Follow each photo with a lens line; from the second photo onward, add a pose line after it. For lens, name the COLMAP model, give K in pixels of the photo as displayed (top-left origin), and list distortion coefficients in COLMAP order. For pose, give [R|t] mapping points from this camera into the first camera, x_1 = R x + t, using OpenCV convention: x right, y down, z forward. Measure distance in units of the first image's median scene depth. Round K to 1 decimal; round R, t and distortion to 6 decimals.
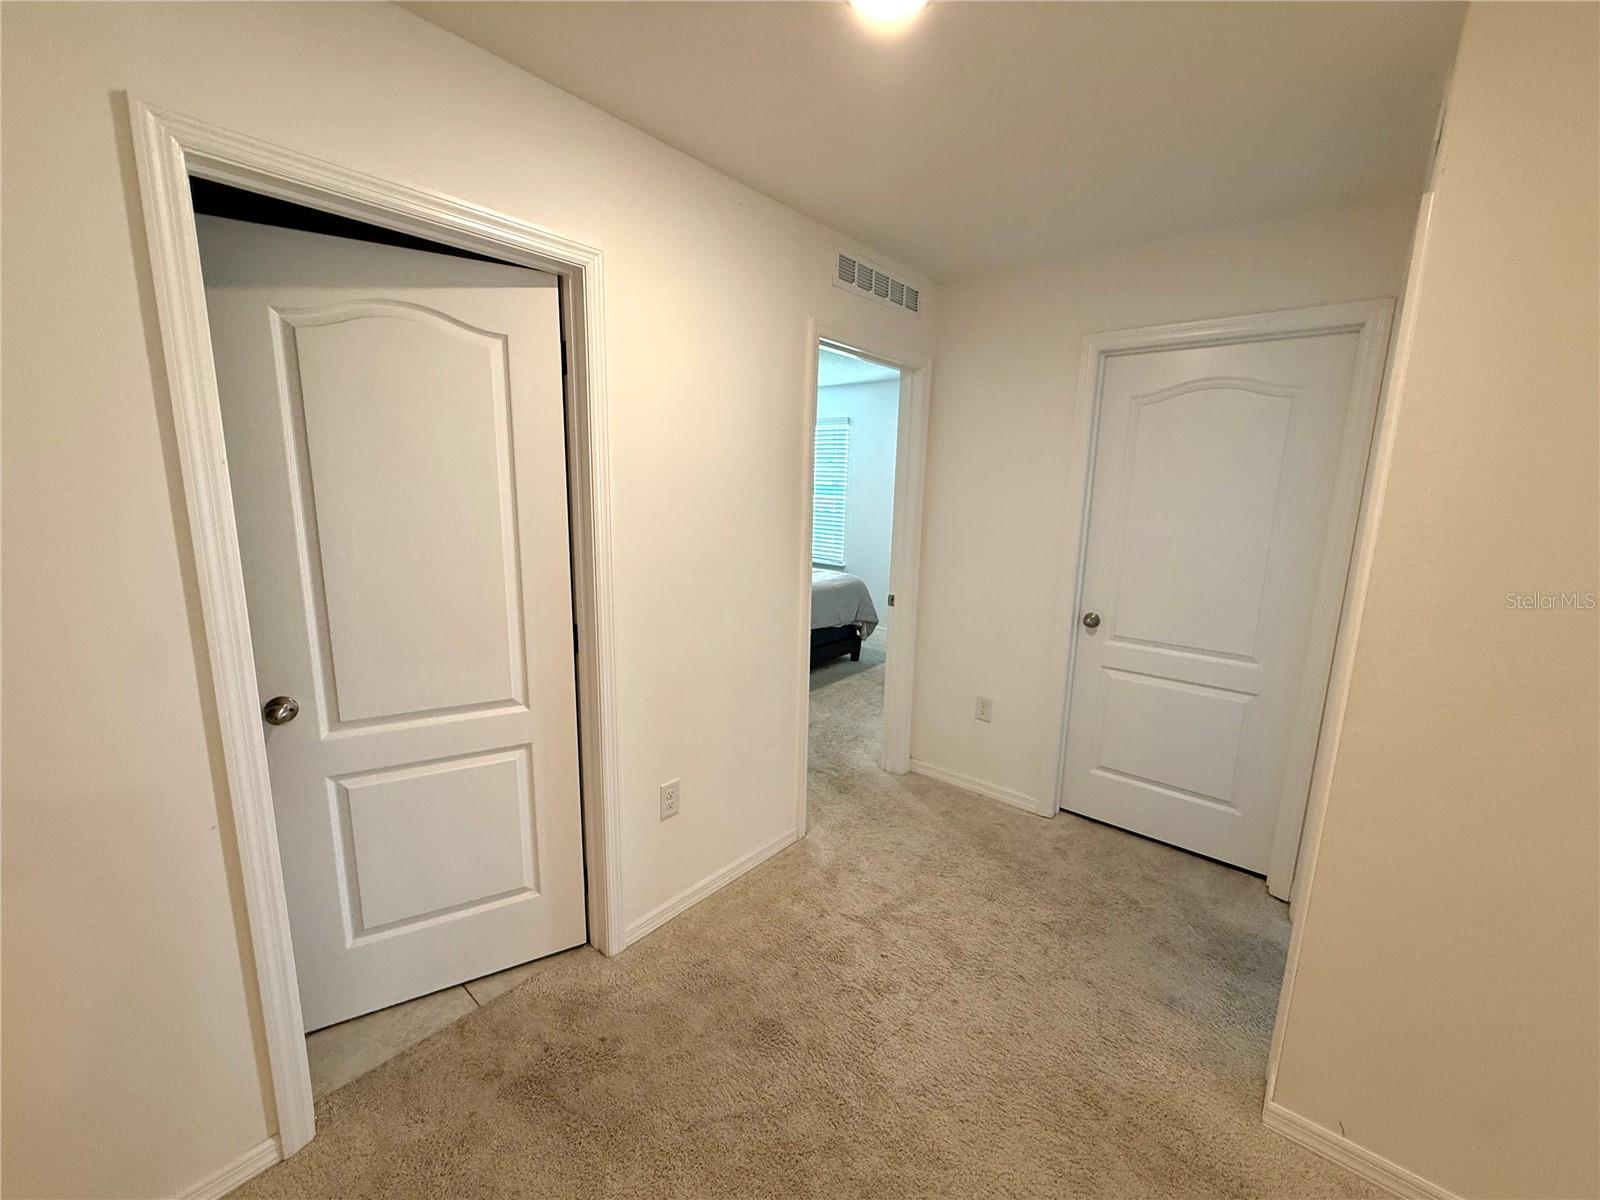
lens RADIAL K [[637.4, 0, 800.2], [0, 637.4, 600.5], [0, 0, 1]] dist [-0.000646, -0.000039]
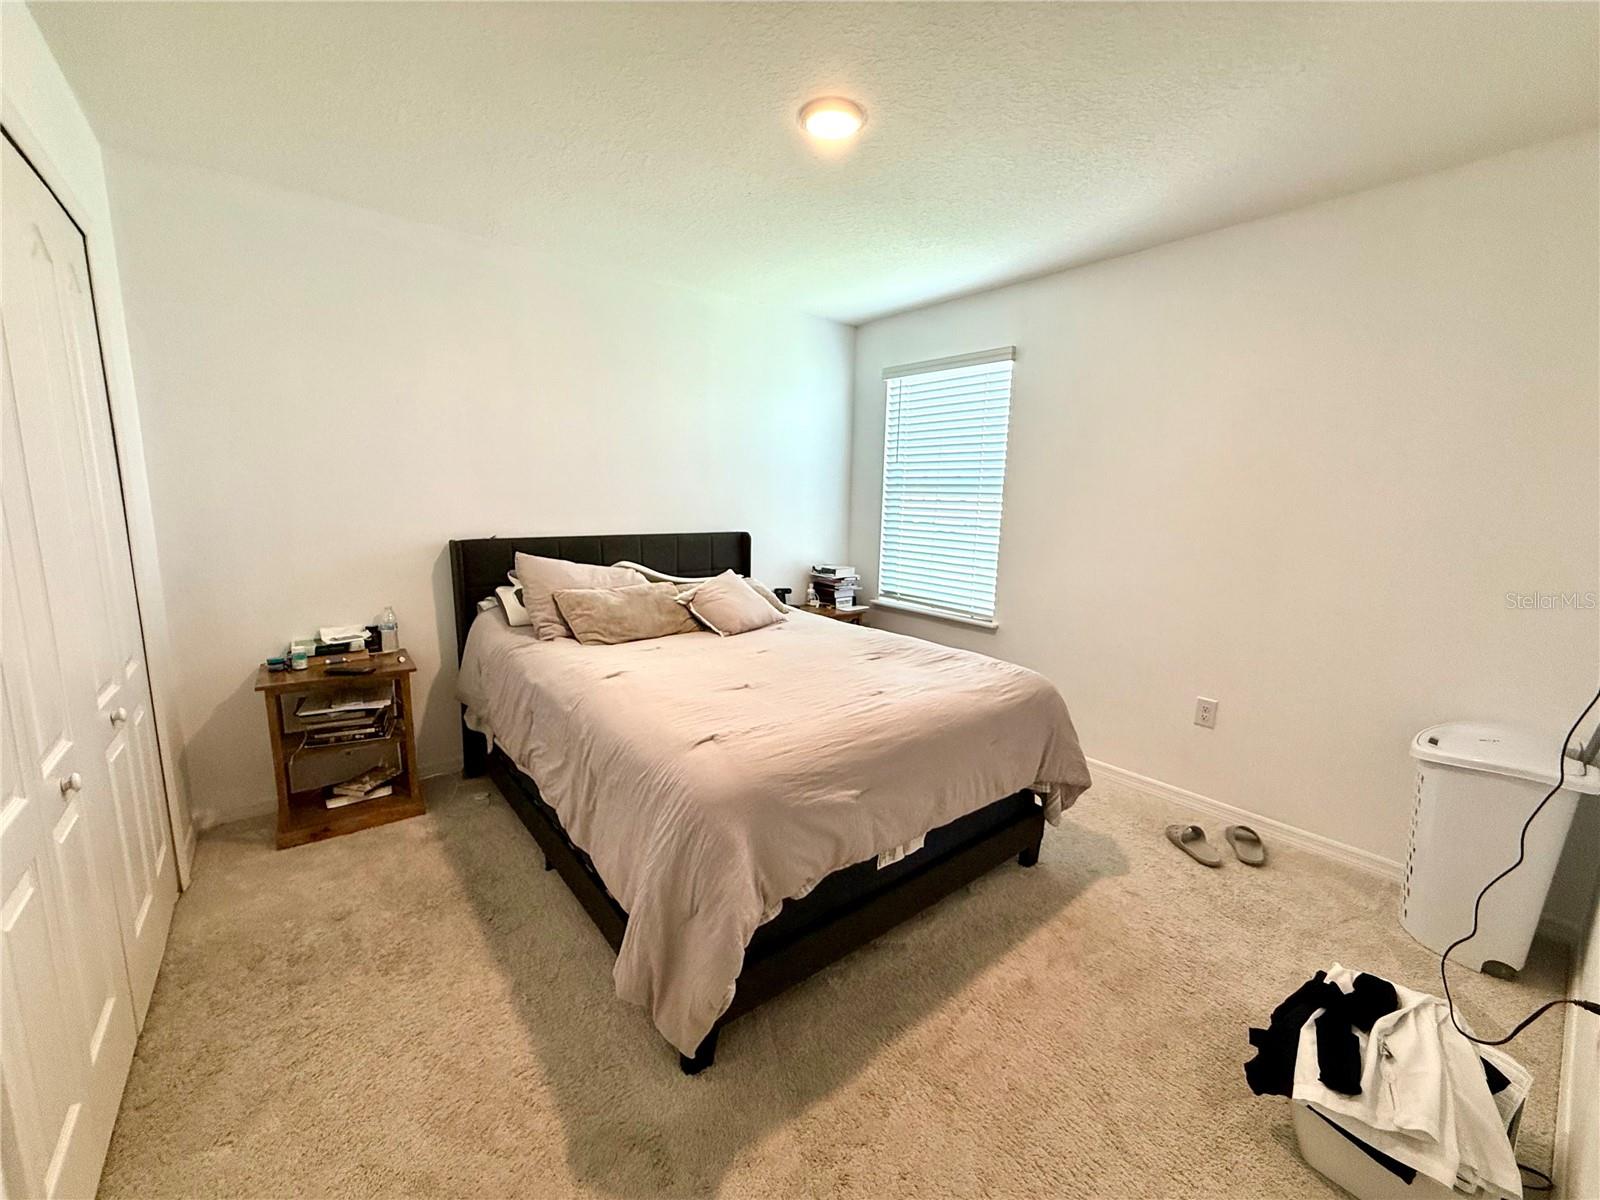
lens RADIAL K [[637.4, 0, 799.0], [0, 637.4, 598.8], [0, 0, 1]] dist [-0.000646, -0.000039]
pose [[0.982211, 0.033156, -0.184828, 0.006688], [-0.037496, 0.999096, -0.020038, -0.074392], [0.183997, 0.026612, 0.982567, 0.546392]]
